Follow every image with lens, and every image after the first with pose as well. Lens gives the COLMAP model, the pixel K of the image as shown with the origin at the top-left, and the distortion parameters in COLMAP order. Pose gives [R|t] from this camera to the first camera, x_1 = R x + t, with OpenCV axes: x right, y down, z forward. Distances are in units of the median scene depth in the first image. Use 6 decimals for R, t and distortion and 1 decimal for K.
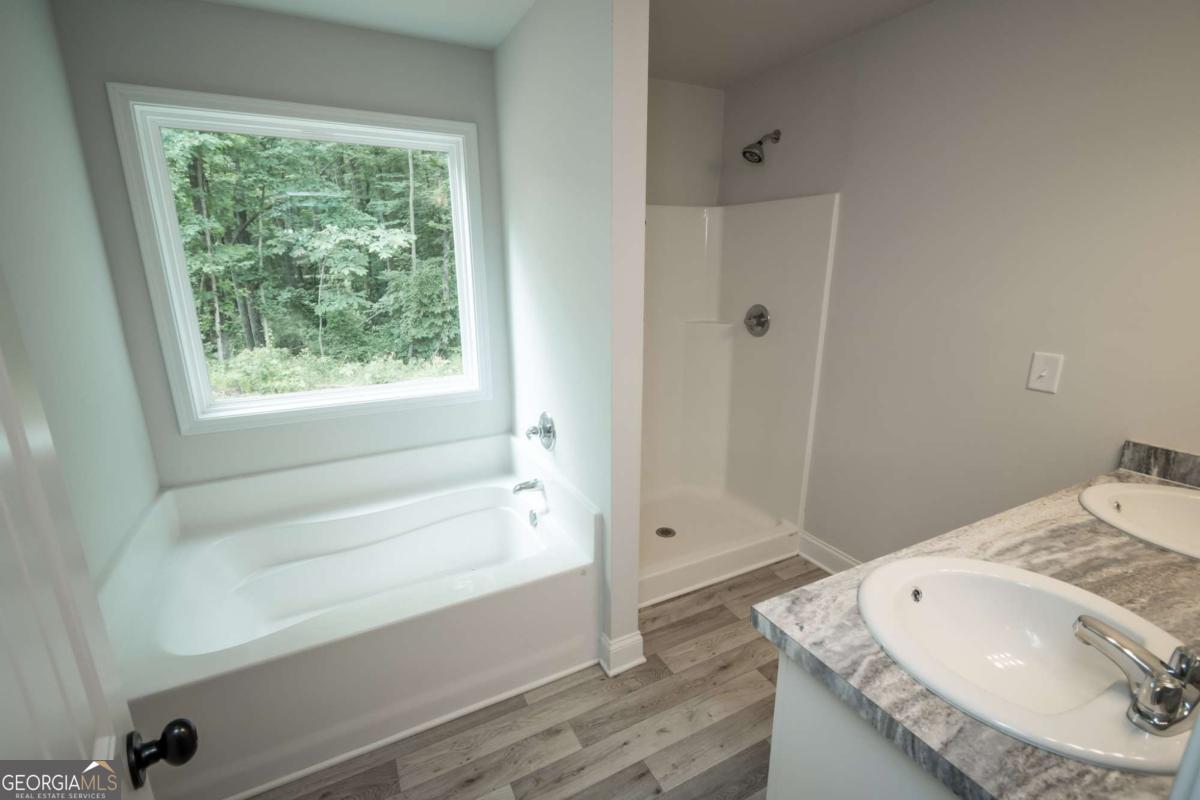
lens RADIAL K [[558.8, 0, 602.8], [0, 558.8, 401.9], [0, 0, 1]] dist [0.003693, -0.000688]
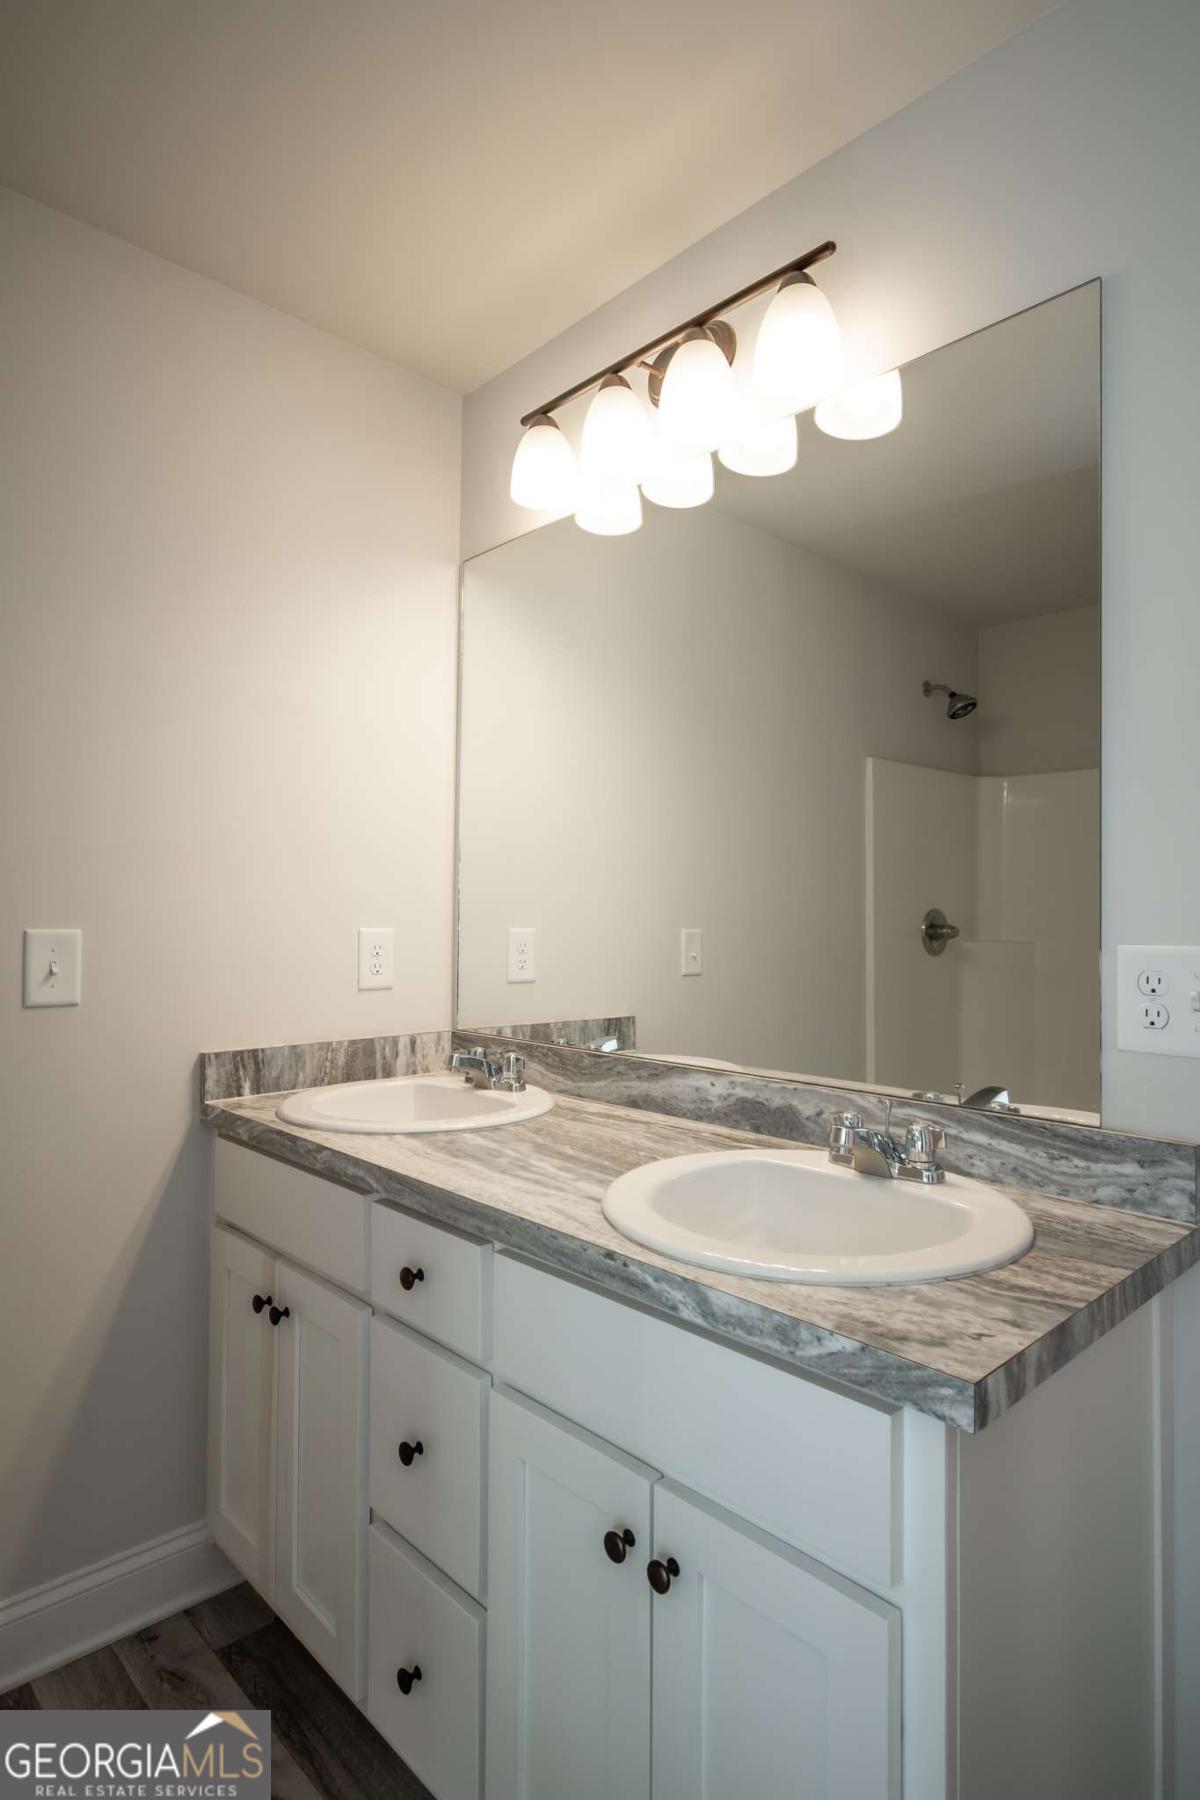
lens RADIAL K [[974.0, 0, 600.0], [0, 974.0, 900.0], [0, 0, 1]] dist [-0.001193, -0.002228]
pose [[-0.302258, 0.033418, 0.952640, -0.323267], [0.224343, 0.973807, 0.037020, -0.055448], [-0.926450, 0.224908, -0.301838, 1.371142]]
